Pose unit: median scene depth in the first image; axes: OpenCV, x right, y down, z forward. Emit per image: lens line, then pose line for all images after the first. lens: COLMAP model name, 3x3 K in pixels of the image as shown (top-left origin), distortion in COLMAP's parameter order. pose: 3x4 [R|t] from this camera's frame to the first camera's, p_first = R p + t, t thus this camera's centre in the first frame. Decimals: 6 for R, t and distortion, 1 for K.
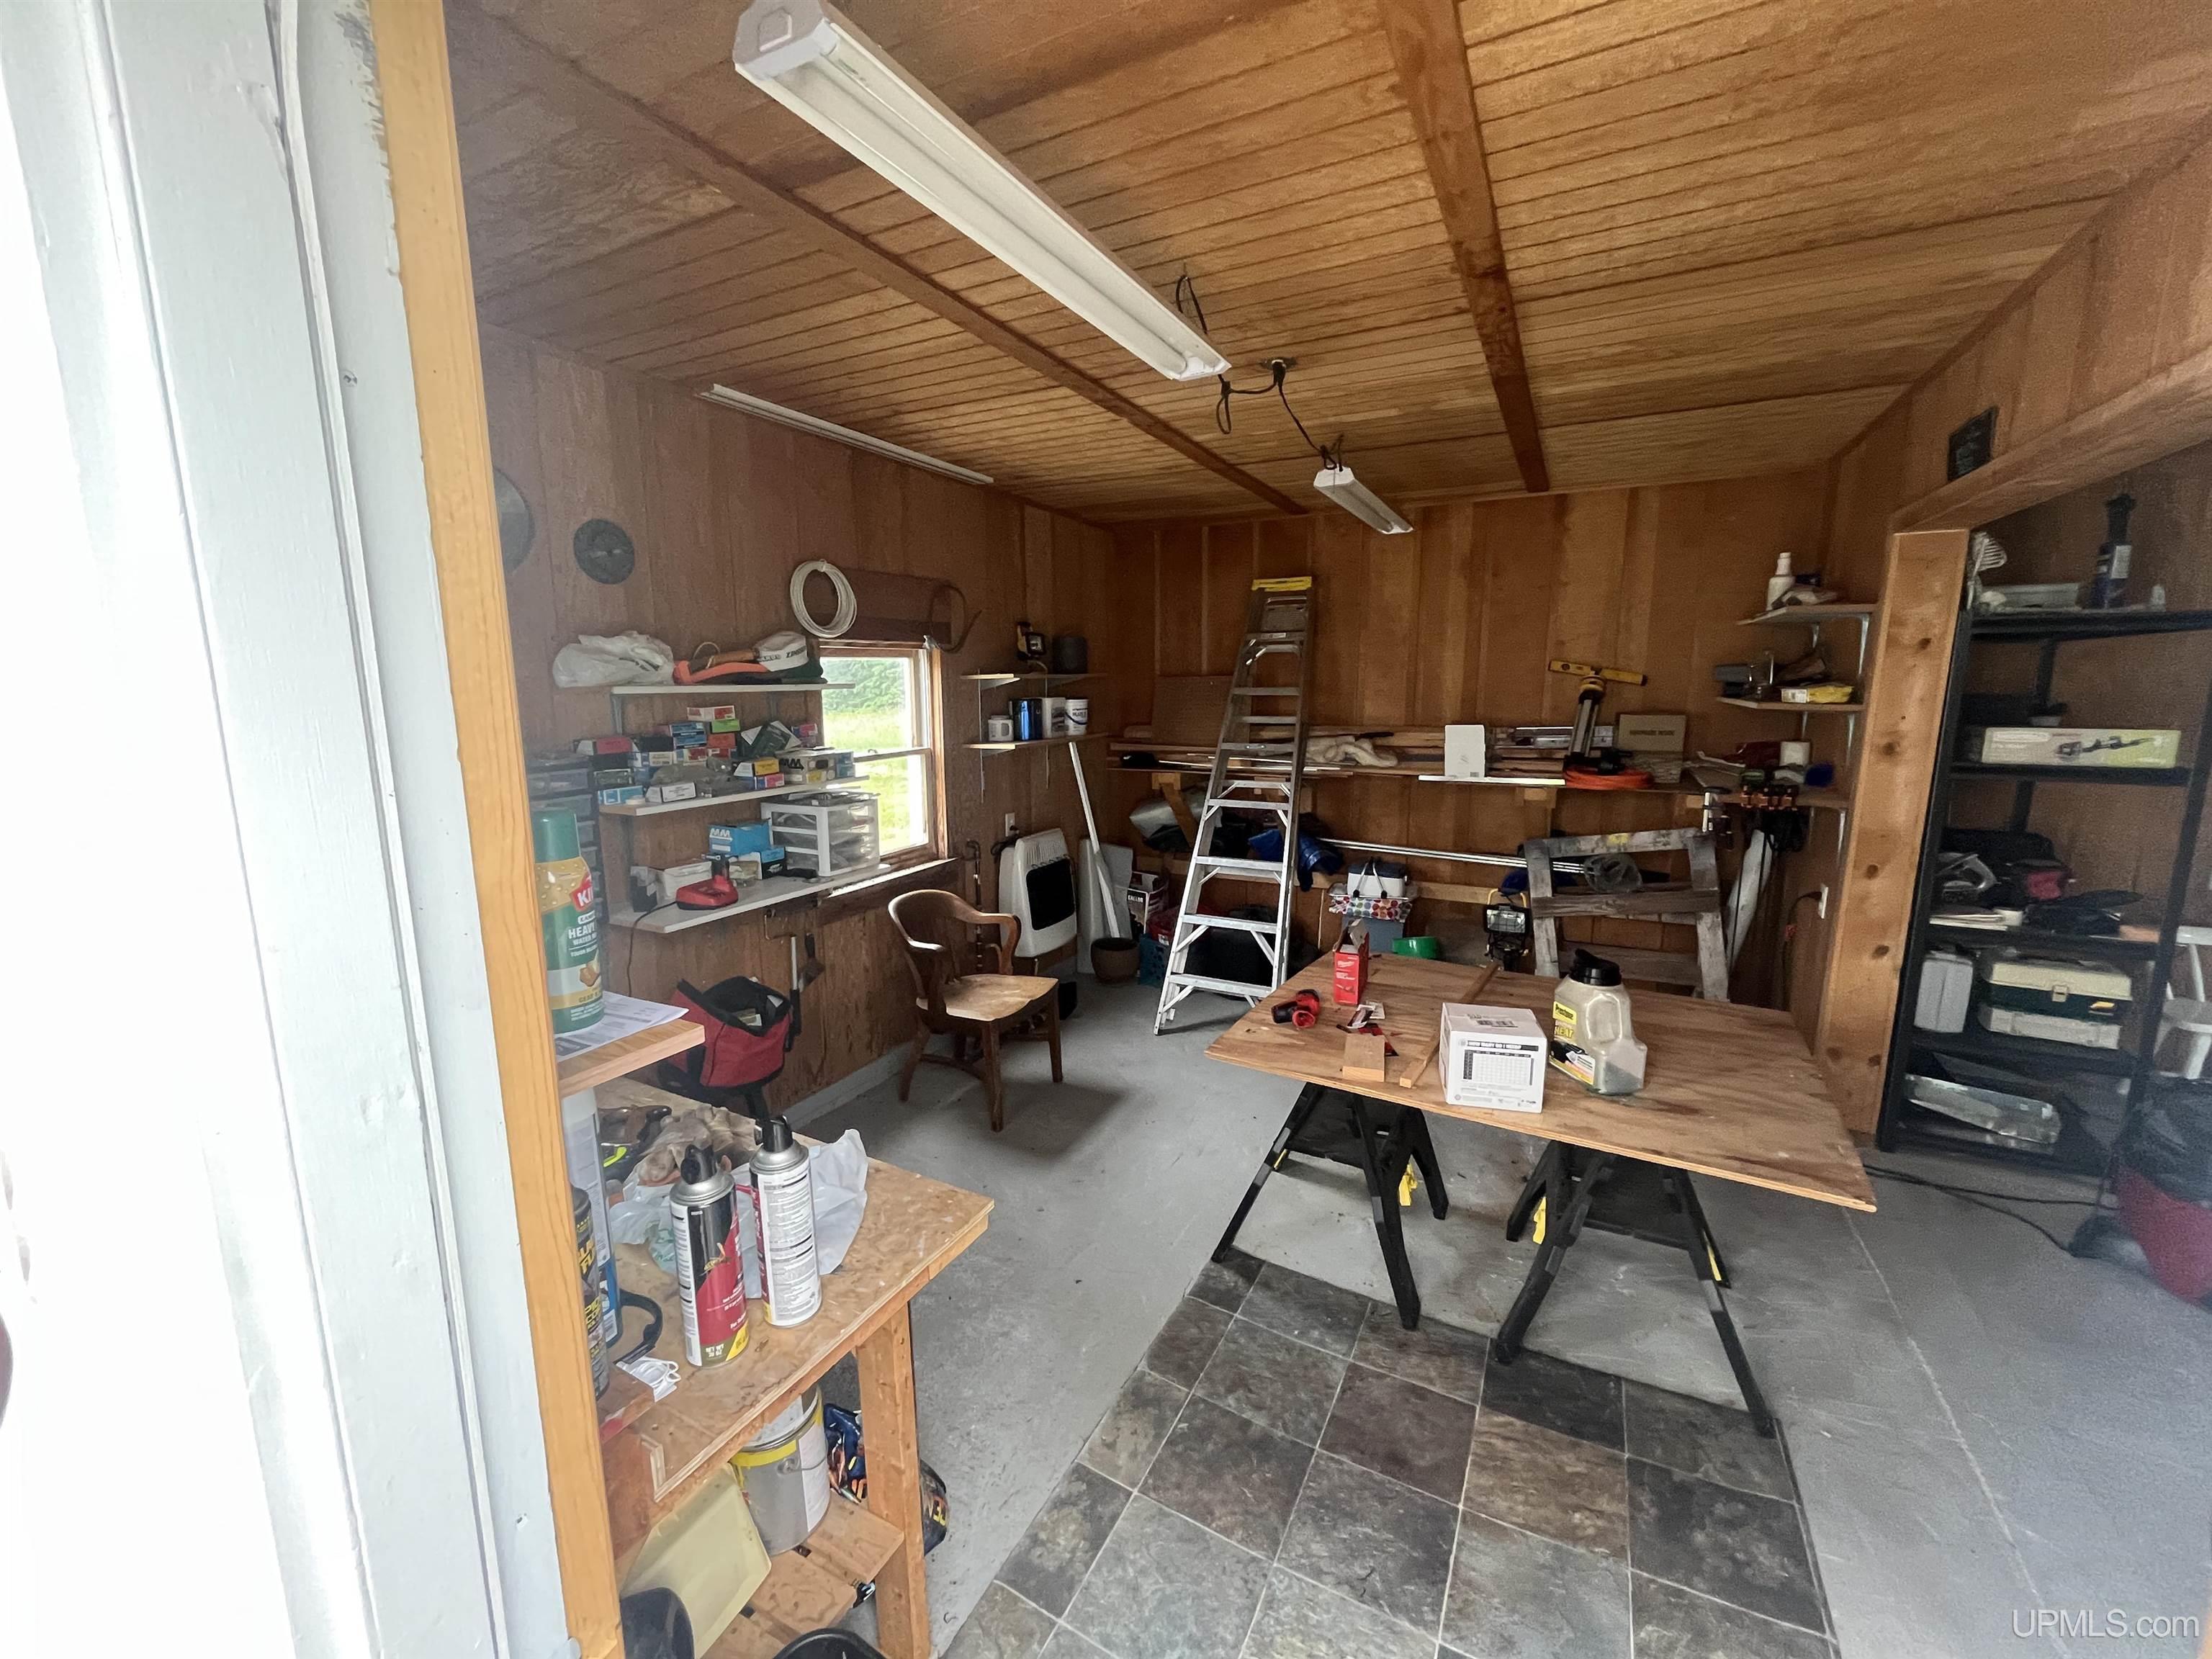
lens RADIAL K [[897.6, 0, 1103.4], [0, 897.6, 829.0], [0, 0, 1]] dist [-0.000574, -0.000200]
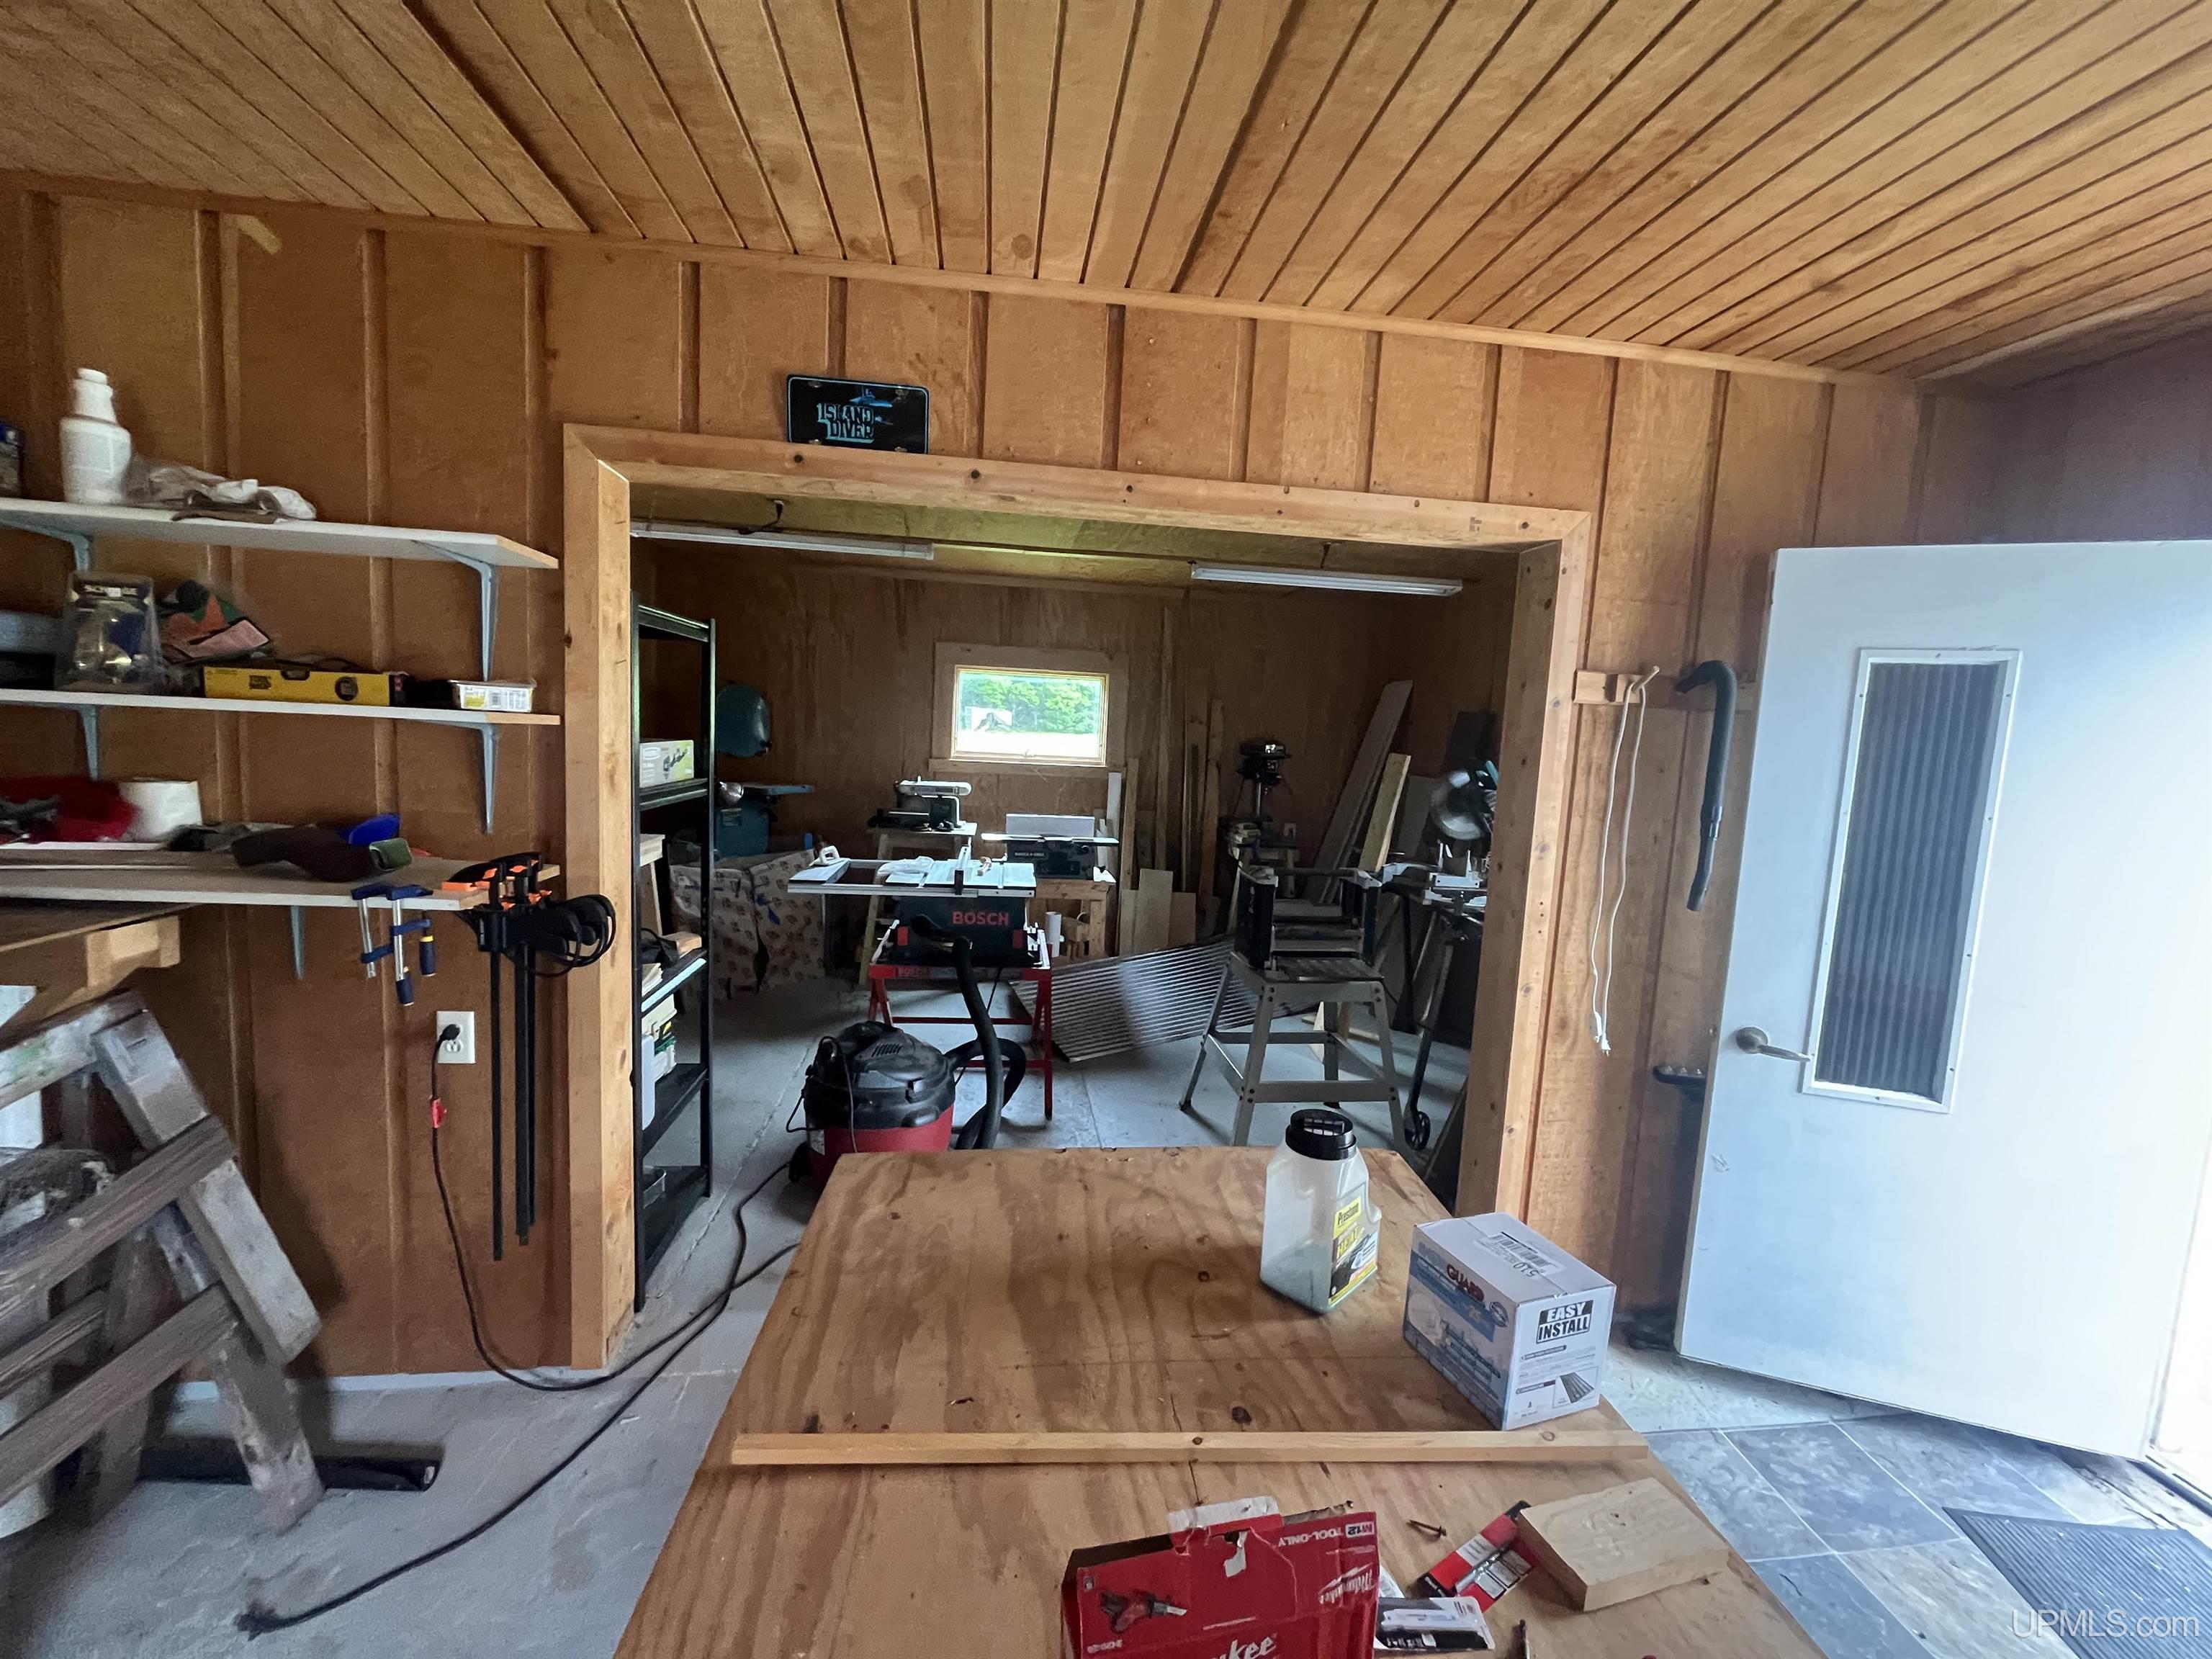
lens RADIAL K [[897.6, 0, 1103.4], [0, 897.6, 829.0], [0, 0, 1]] dist [-0.000574, -0.000200]
pose [[-0.577380, -0.120735, 0.807500, 0.151854], [0.085369, 0.974658, 0.206768, -0.274392], [-0.812001, 0.188319, -0.552441, 1.814336]]
